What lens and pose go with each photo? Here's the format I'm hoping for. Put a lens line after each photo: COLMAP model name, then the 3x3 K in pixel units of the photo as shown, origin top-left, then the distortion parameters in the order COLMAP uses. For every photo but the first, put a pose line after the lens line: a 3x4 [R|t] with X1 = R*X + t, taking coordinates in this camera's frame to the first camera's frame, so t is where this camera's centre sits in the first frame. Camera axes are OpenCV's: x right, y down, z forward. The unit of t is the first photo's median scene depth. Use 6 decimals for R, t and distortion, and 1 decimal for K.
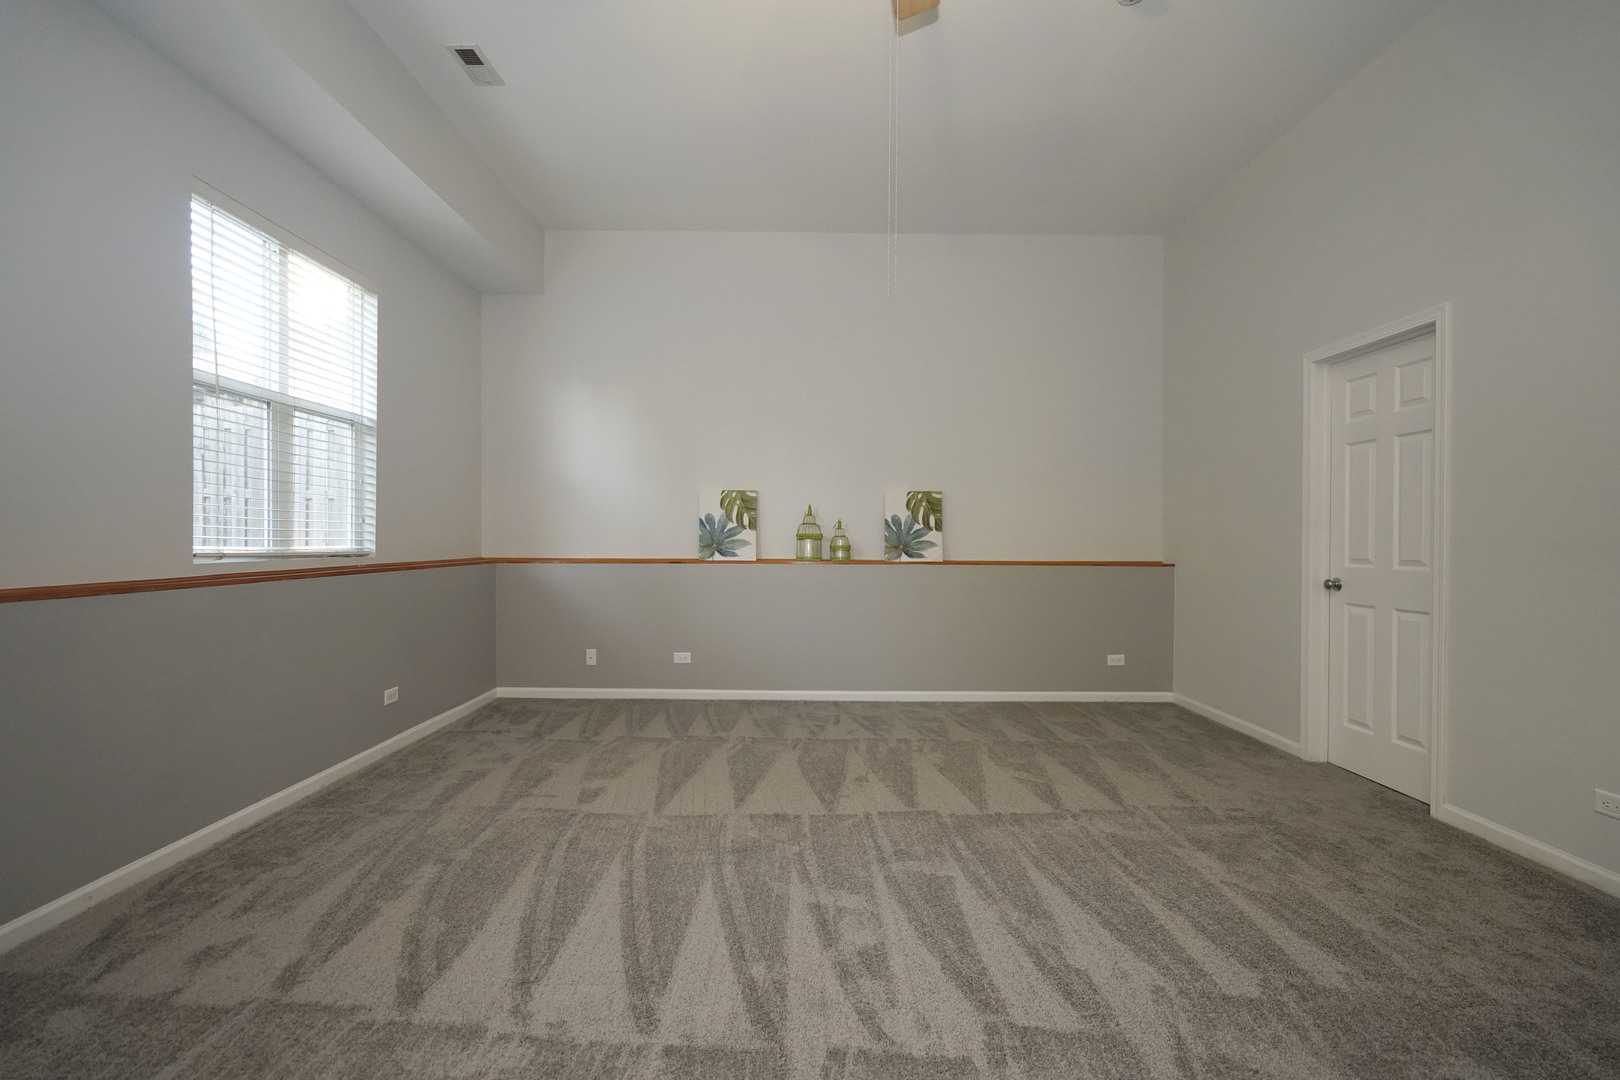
lens RADIAL K [[731.8, 0, 805.0], [0, 731.8, 549.7], [0, 0, 1]] dist [-0.004412, 0.002230]
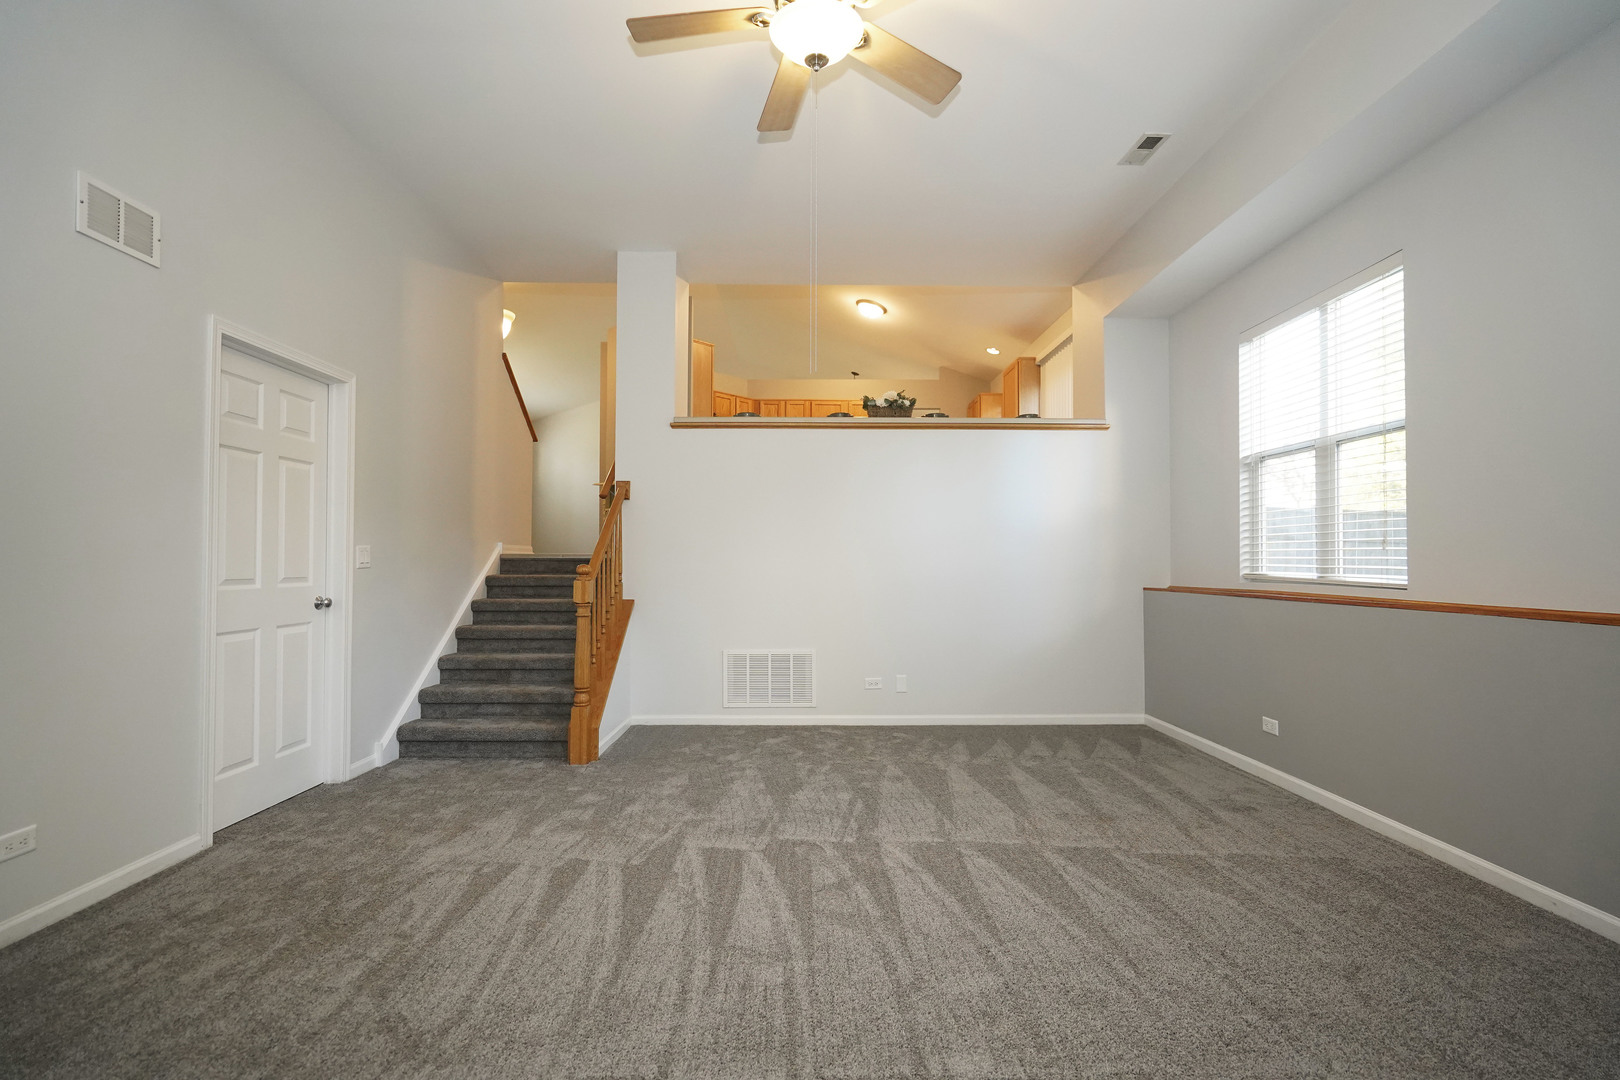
lens RADIAL K [[731.8, 0, 805.0], [0, 731.8, 549.7], [0, 0, 1]] dist [-0.004412, 0.002230]
pose [[-0.999935, -0.011178, -0.002323, 0.074522], [-0.011197, 0.999904, 0.008184, -0.041517], [0.002231, 0.008210, -0.999964, 2.063586]]
